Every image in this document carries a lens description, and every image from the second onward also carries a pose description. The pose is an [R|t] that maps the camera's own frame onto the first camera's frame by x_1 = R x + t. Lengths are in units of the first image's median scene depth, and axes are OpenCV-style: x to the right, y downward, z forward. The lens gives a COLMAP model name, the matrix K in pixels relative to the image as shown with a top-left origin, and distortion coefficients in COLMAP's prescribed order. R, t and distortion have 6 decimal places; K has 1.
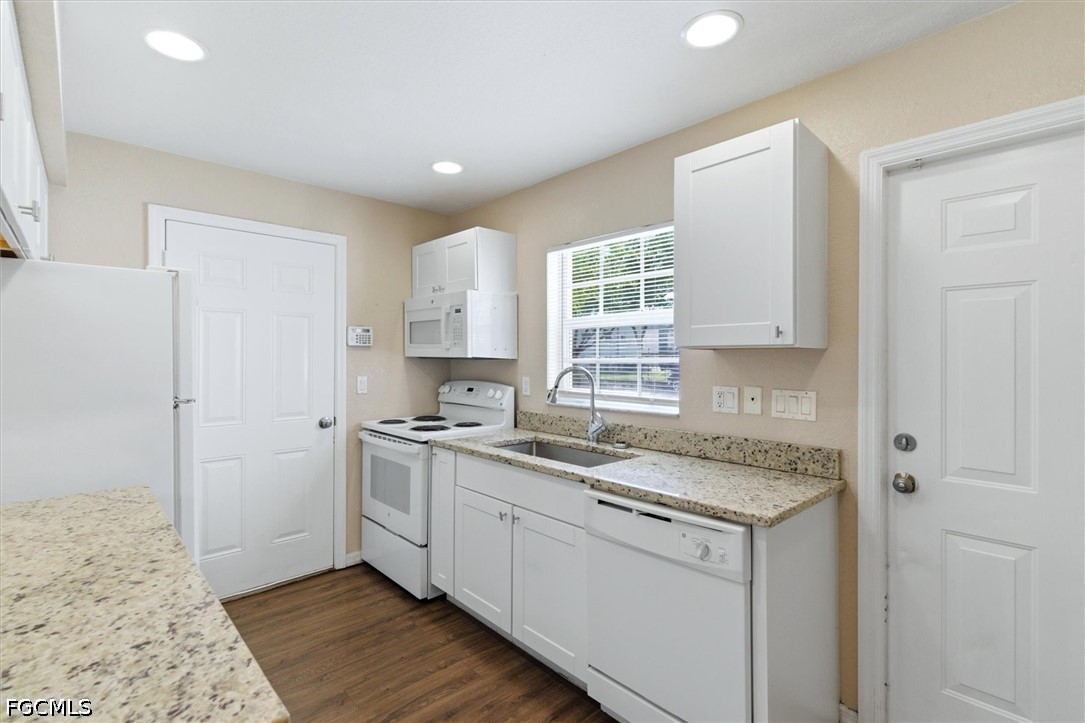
lens RADIAL K [[493.8, 0, 539.7], [0, 493.8, 356.6], [0, 0, 1]] dist [0.007836, -0.000259]
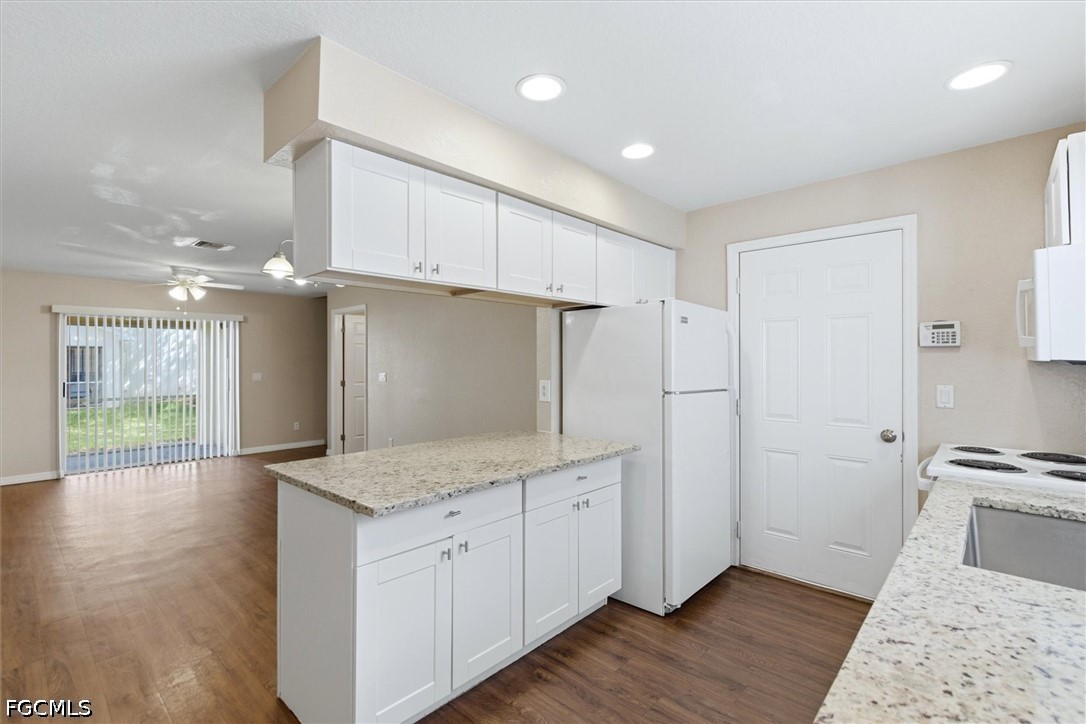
lens RADIAL K [[506.4, 0, 537.7], [0, 506.4, 356.6], [0, 0, 1]] dist [-0.003558, 0.007655]
pose [[0.070128, -0.007591, -0.997509, 0.563004], [0.005606, 0.999958, -0.007215, -0.004131], [0.997522, -0.005086, 0.070168, 0.440778]]
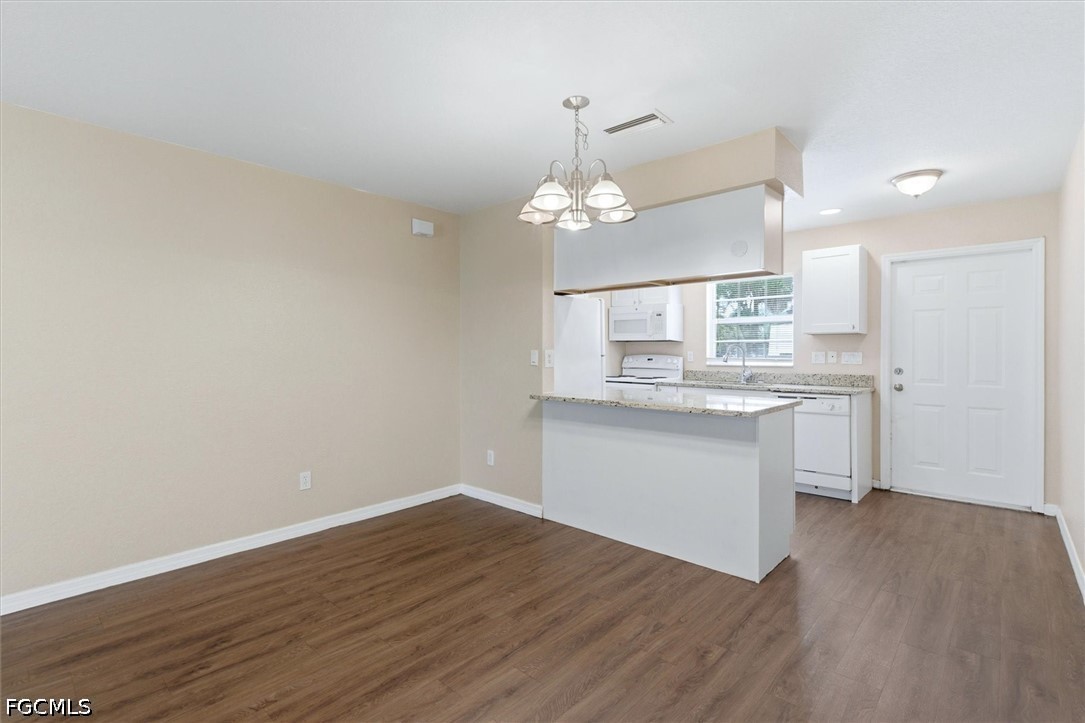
lens RADIAL K [[504.4, 0, 538.2], [0, 504.4, 352.5], [0, 0, 1]] dist [0.003617, 0.000329]
pose [[0.996999, 0.000441, 0.077419, -0.995609], [-0.000640, 0.999997, 0.002538, 0.056676], [-0.077418, -0.002580, 0.996995, -1.095388]]
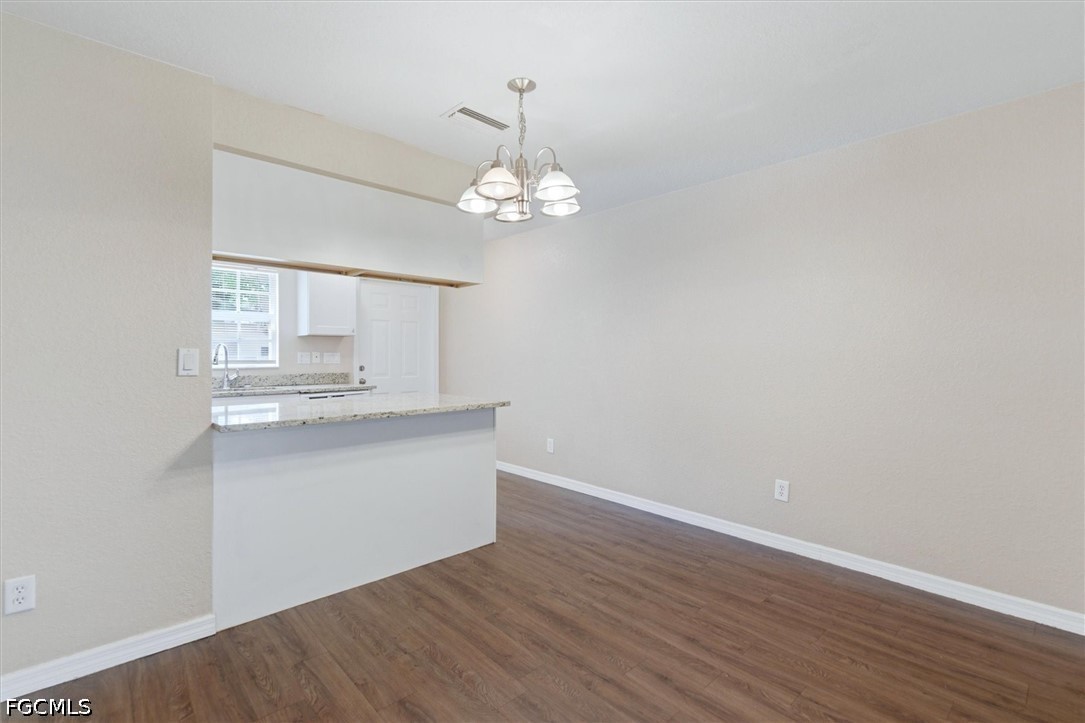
lens RADIAL K [[493.8, 0, 539.7], [0, 493.8, 356.6], [0, 0, 1]] dist [0.007836, -0.000259]
pose [[0.007799, -0.005242, 0.999956, -1.794980], [-0.004072, 0.999978, 0.005274, 0.061134], [-0.999961, -0.004113, 0.007777, -0.097191]]
